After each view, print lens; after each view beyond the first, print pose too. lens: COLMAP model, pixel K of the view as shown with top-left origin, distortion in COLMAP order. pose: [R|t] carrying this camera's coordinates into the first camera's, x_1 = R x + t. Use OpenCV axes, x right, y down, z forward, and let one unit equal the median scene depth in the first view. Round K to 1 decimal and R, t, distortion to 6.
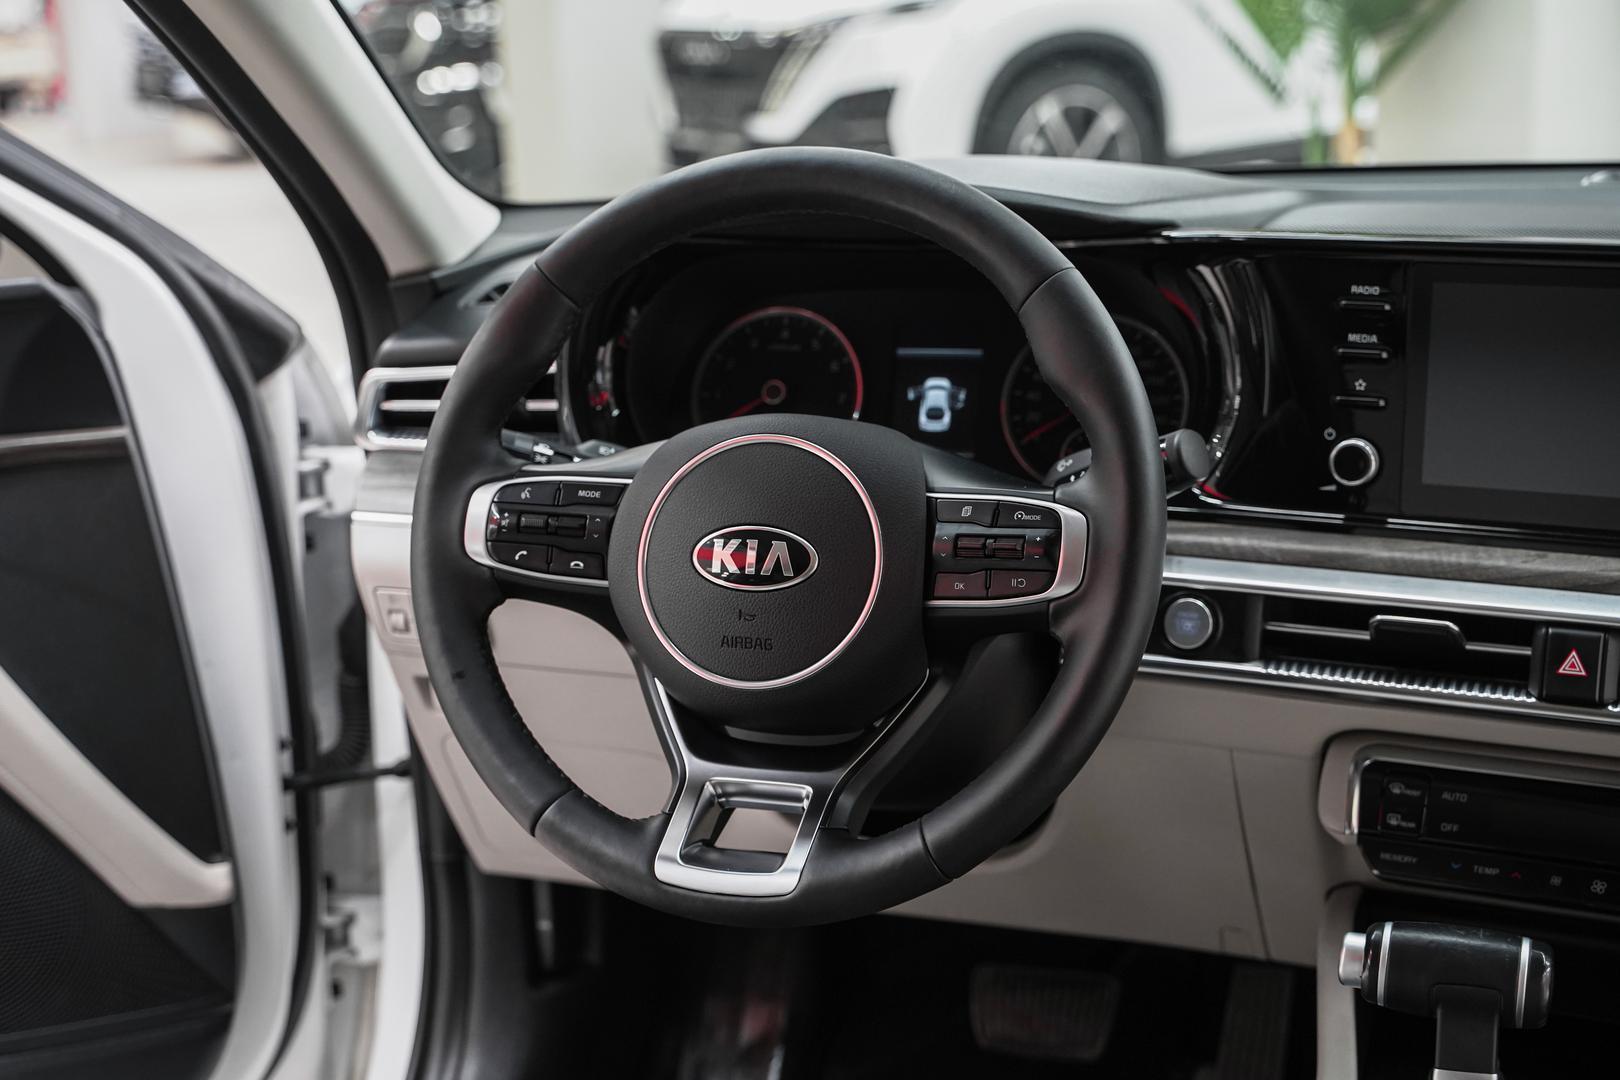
lens RADIAL K [[2343.0, 0, 813.9], [0, 2343.0, 541.2], [0, 0, 1]] dist [-0.005381, 0.000000]
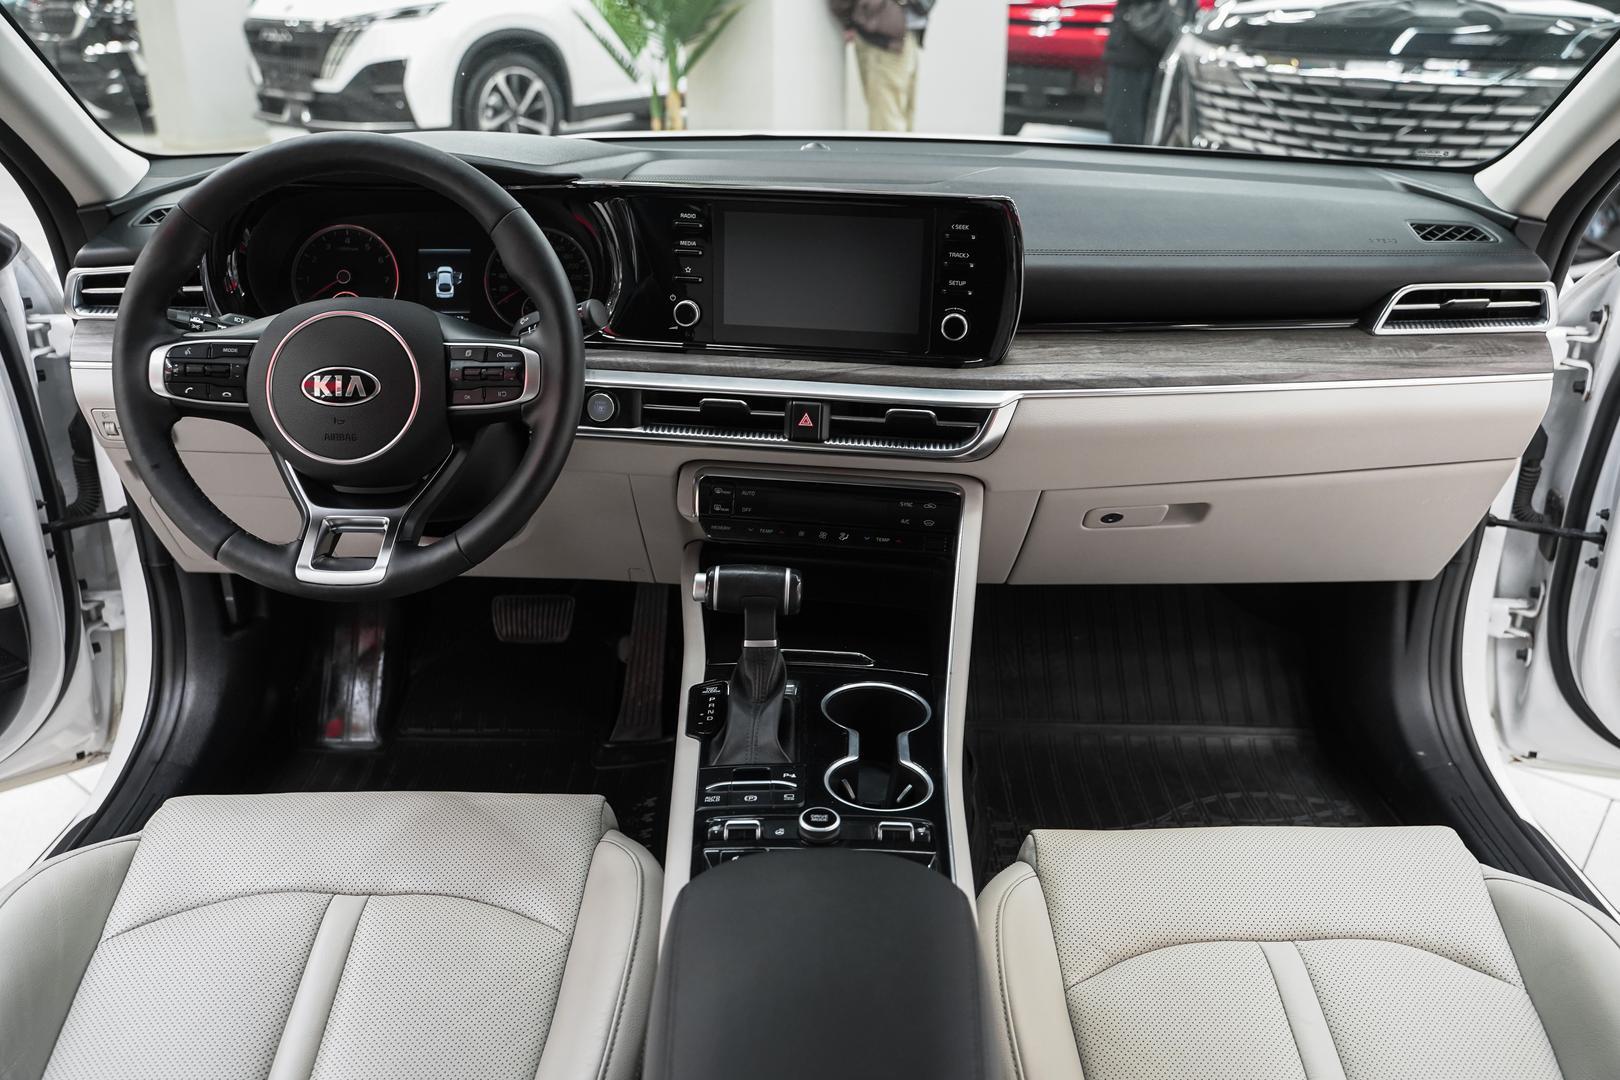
lens RADIAL K [[1297.9, 0, 813.4], [0, 1297.9, 539.7], [0, 0, 1]] dist [-0.015041, 0.011260]
pose [[0.948164, -0.085328, 0.306110, 0.002070], [0.034786, 0.985356, 0.166922, -0.024813], [-0.315870, -0.147621, 0.937248, 0.005690]]
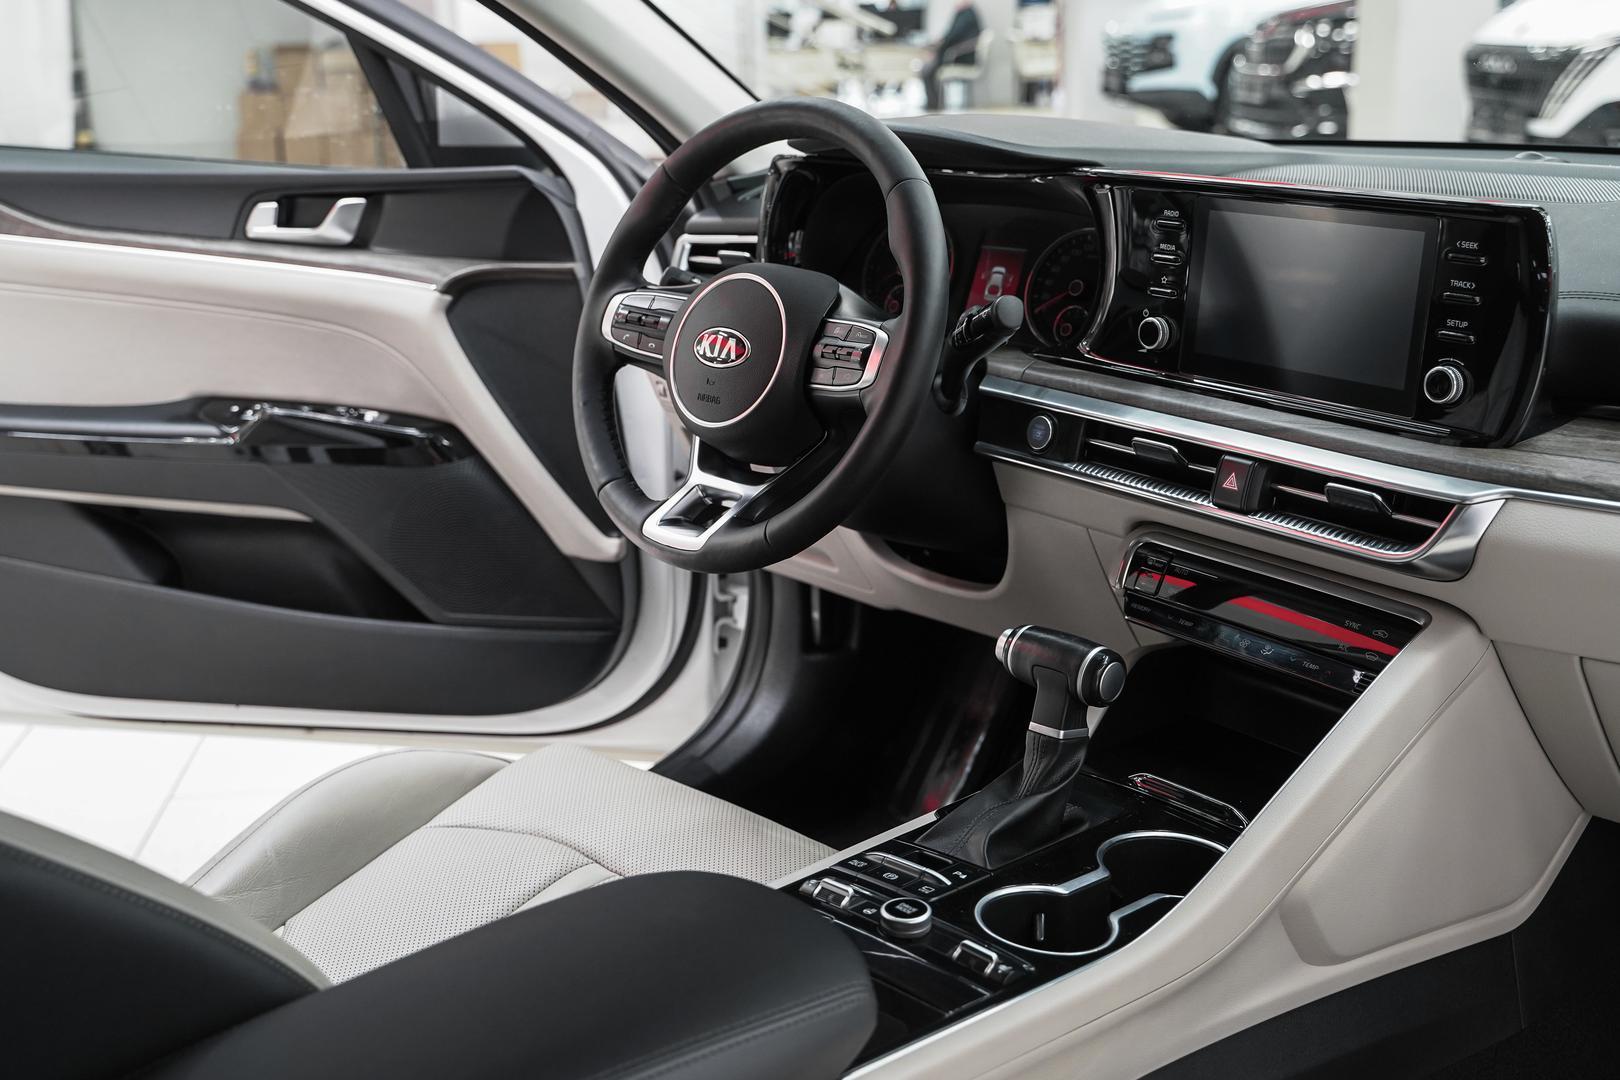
lens RADIAL K [[1815.7, 0, 799.5], [0, 1815.7, 525.0], [0, 0, 1]] dist [0.011657, 0.000000]
pose [[0.887888, 0.141068, -0.437898, 0.533435], [-0.121376, 0.989933, 0.072802, 0.027591], [0.443760, -0.011489, 0.896072, -0.097187]]
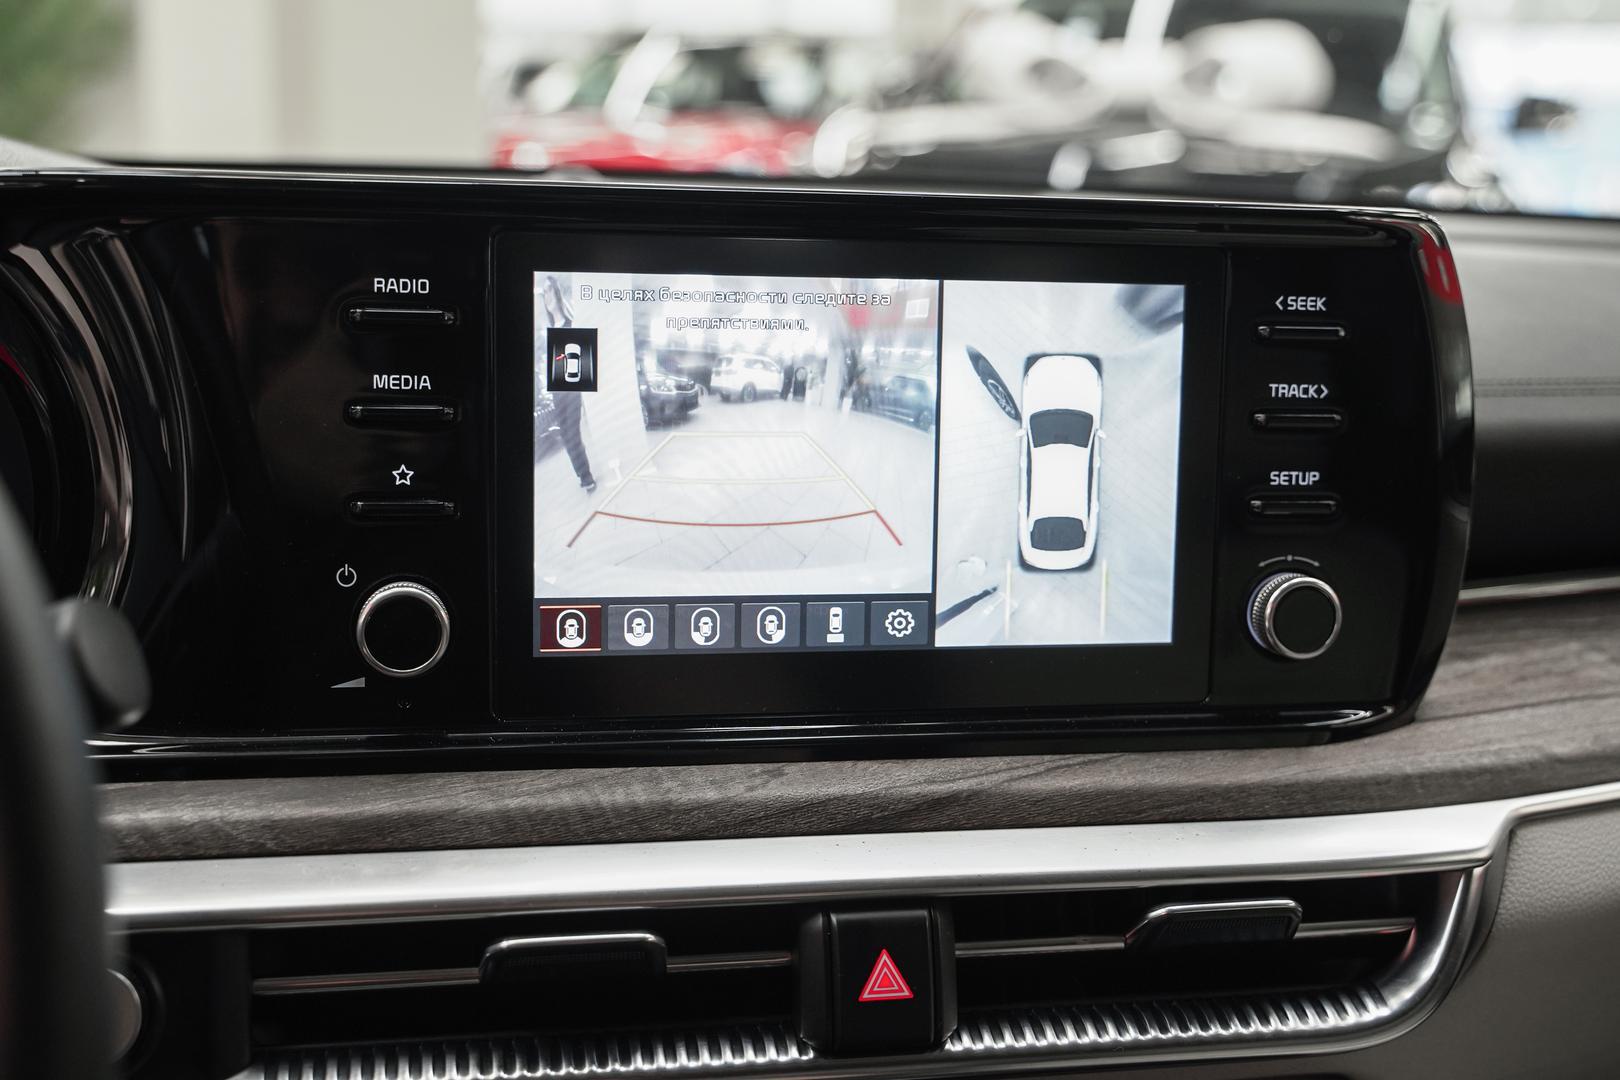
lens RADIAL K [[1851.9, 0, 796.5], [0, 1851.9, 535.9], [0, 0, 1]] dist [-0.007529, 0.000000]
pose [[0.790938, -0.069082, 0.607985, 0.056473], [0.092555, 0.995681, -0.007273, -0.042121], [-0.604856, 0.062024, 0.793915, 0.621961]]
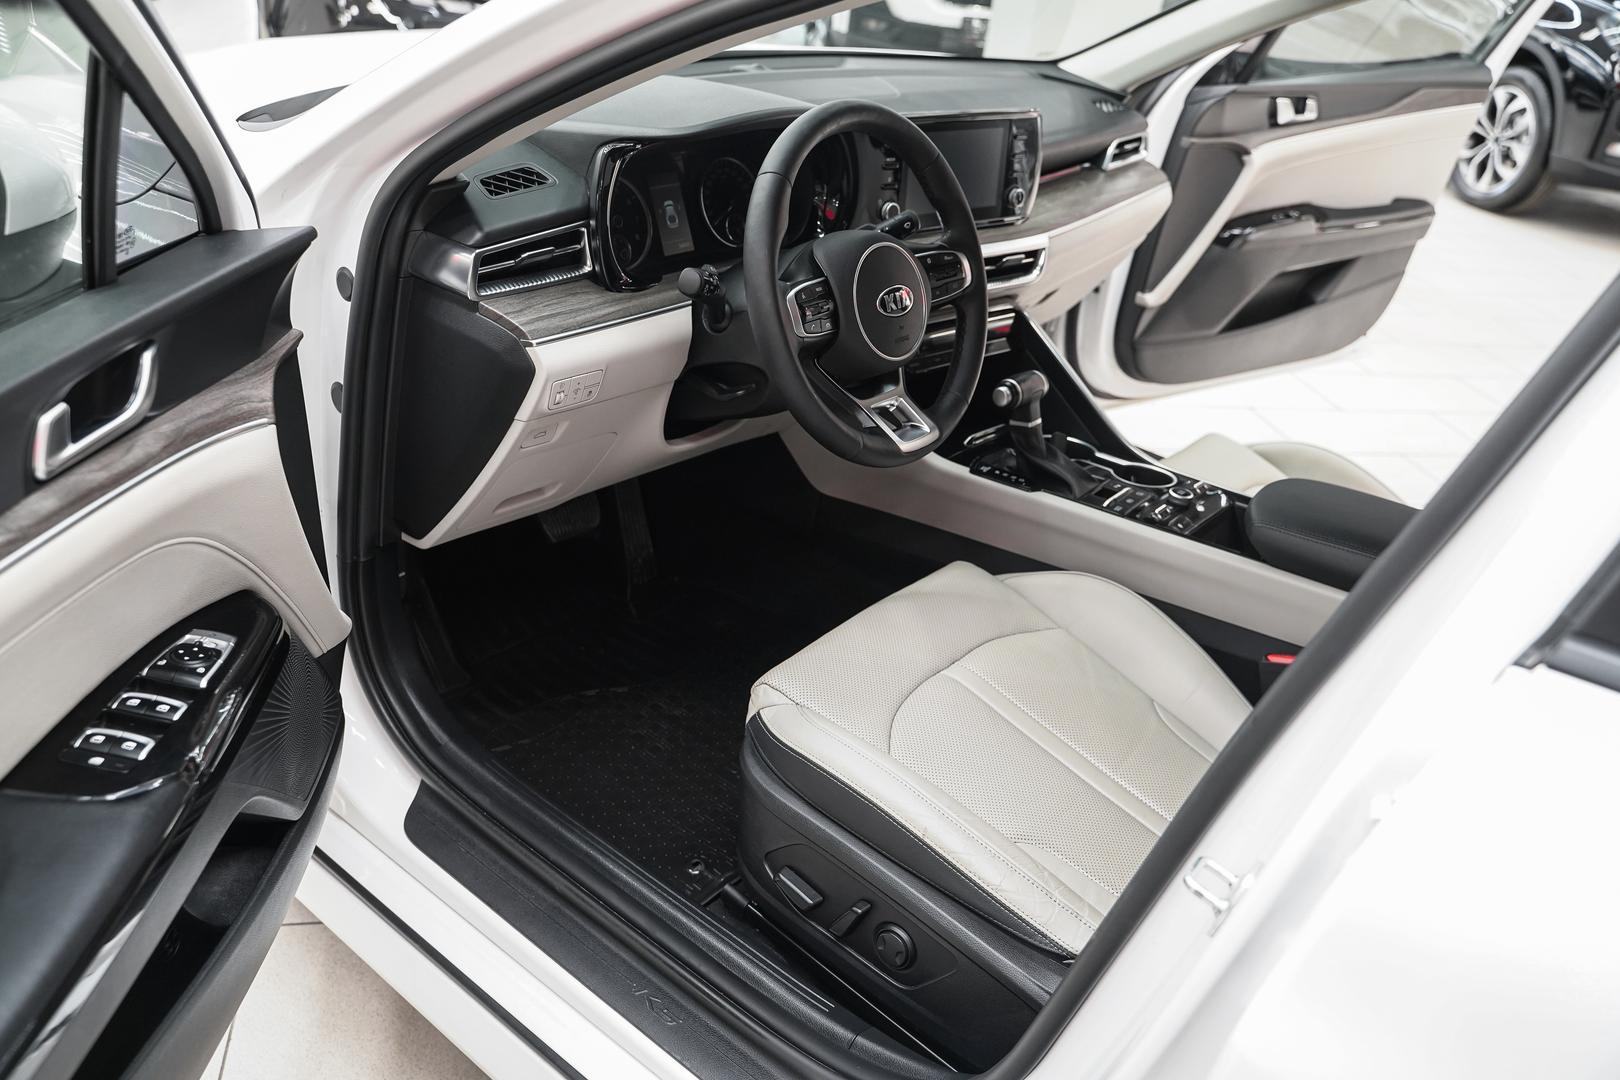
lens RADIAL K [[1297.9, 0, 801.2], [0, 1297.9, 532.7], [0, 0, 1]] dist [-0.015041, 0.011260]
pose [[0.366926, -0.369513, 0.853713, -1.060724], [0.111615, 0.928582, 0.353946, -0.208246], [-0.923530, -0.034585, 0.381964, 0.548187]]
